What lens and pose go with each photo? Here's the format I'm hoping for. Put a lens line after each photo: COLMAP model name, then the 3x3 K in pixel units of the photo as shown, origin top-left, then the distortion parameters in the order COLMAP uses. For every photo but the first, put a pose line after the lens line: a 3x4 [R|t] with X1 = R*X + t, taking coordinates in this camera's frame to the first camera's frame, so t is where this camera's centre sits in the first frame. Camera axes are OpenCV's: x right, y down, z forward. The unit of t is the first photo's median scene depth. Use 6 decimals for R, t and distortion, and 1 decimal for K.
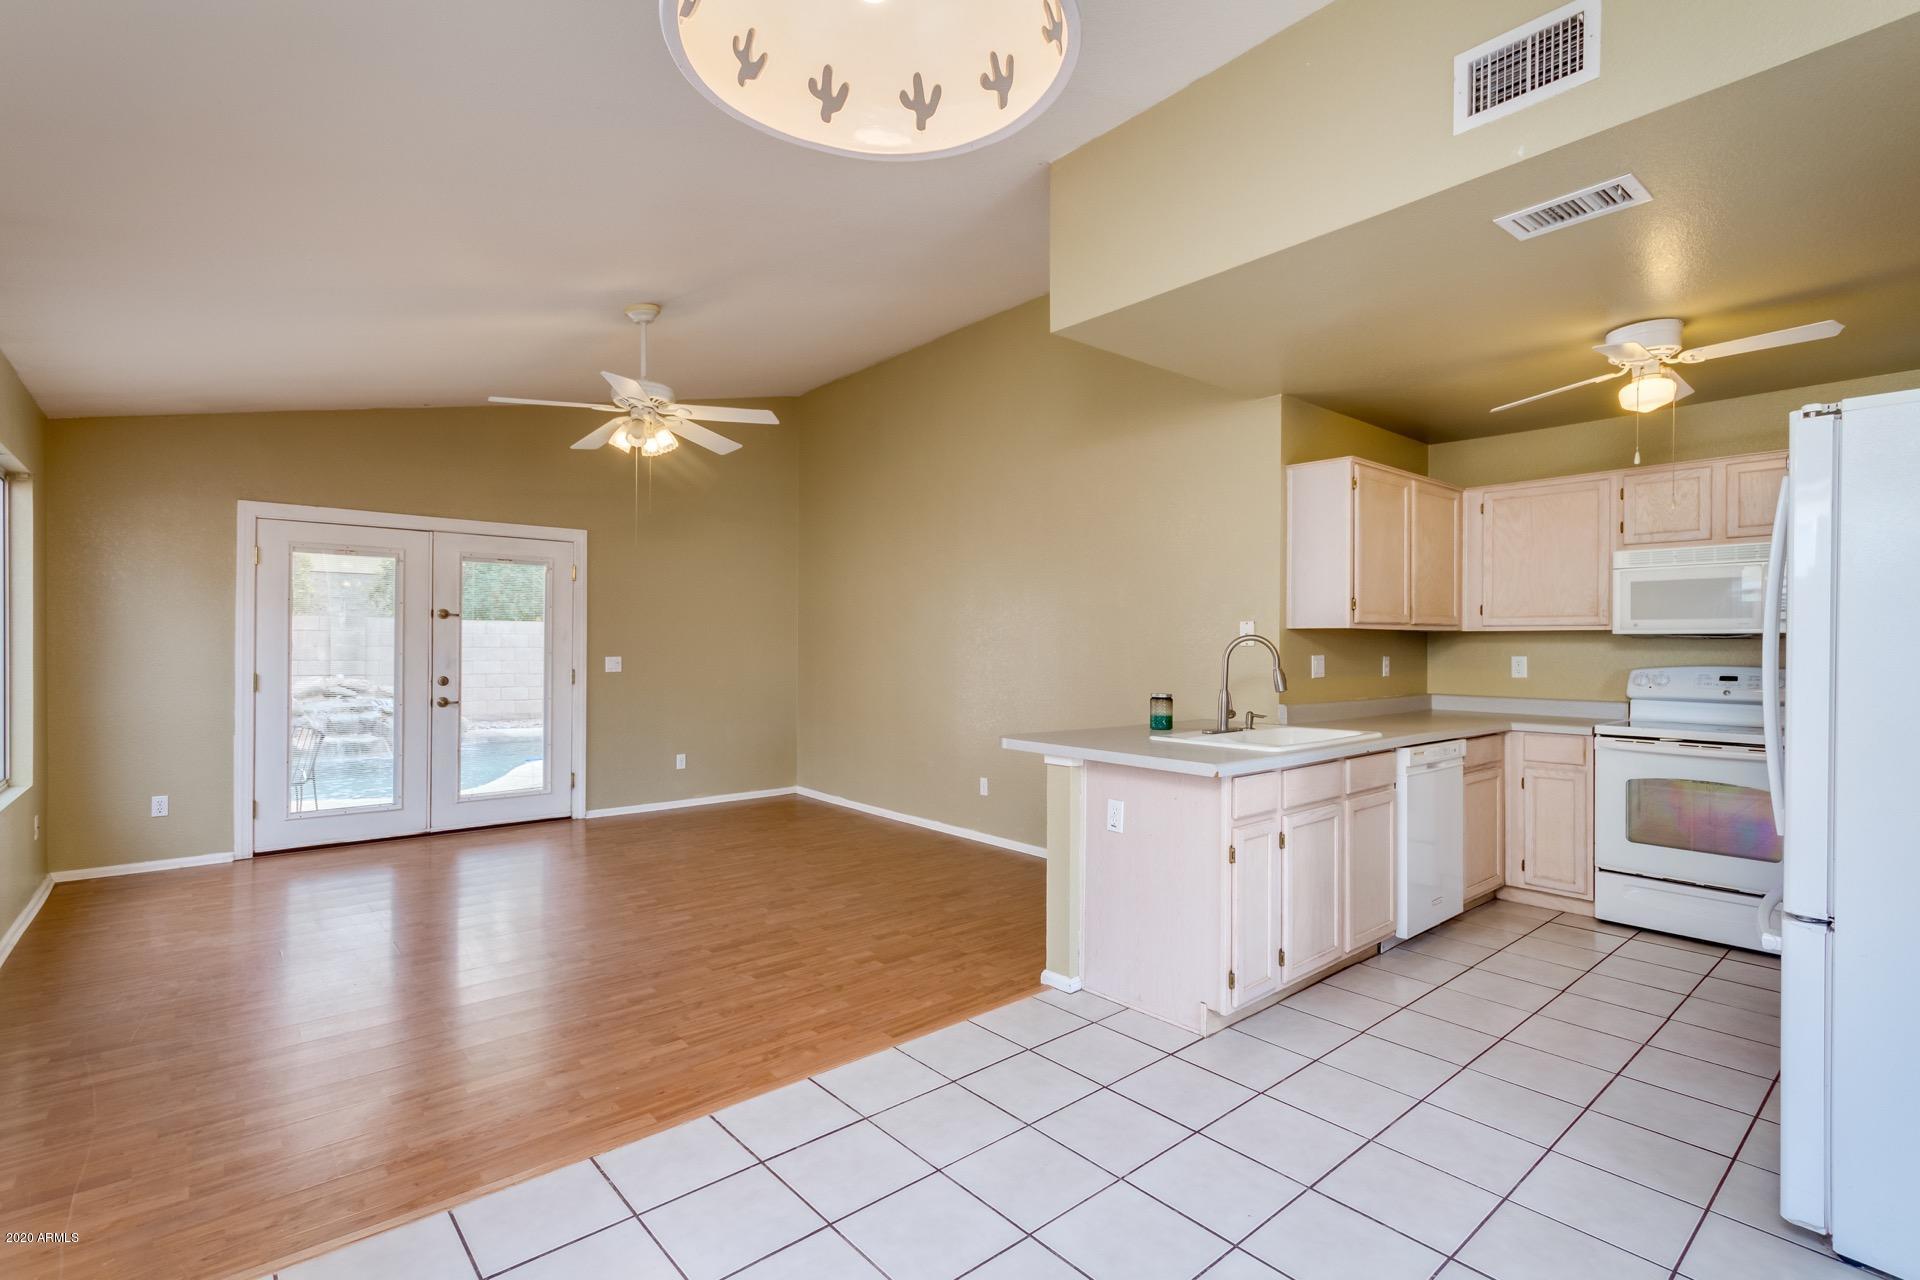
lens RADIAL K [[895.6, 0, 962.5], [0, 895.6, 644.6], [0, 0, 1]] dist [0.002976, 0.000617]
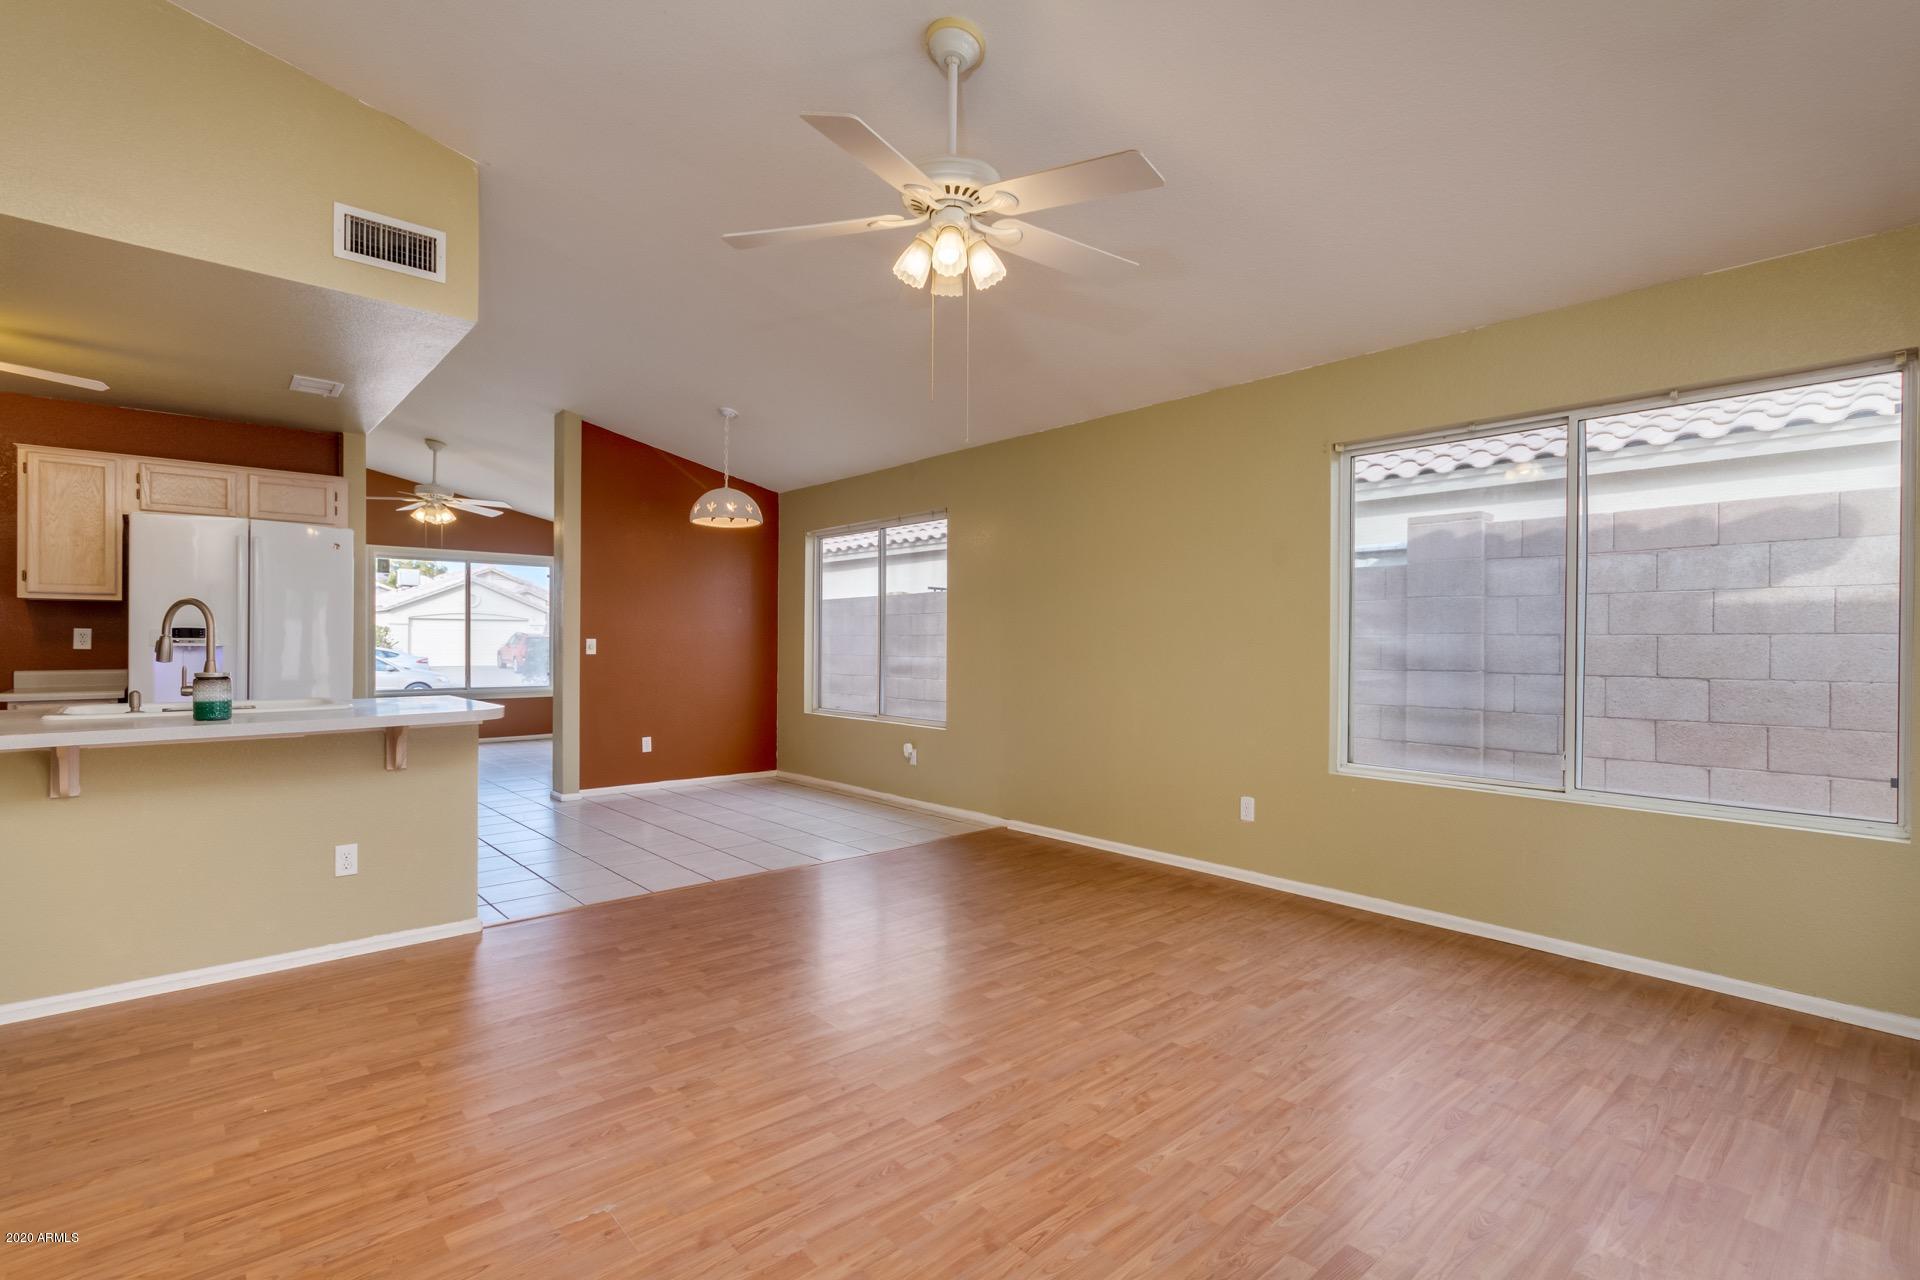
lens RADIAL K [[895.6, 0, 968.8], [0, 895.6, 640.7], [0, 0, 1]] dist [0.002976, 0.000617]
pose [[-0.999669, -0.009402, -0.023957, -0.375134], [-0.009399, 0.999956, -0.000247, 0.021457], [0.023958, -0.000022, -0.999713, 1.683355]]
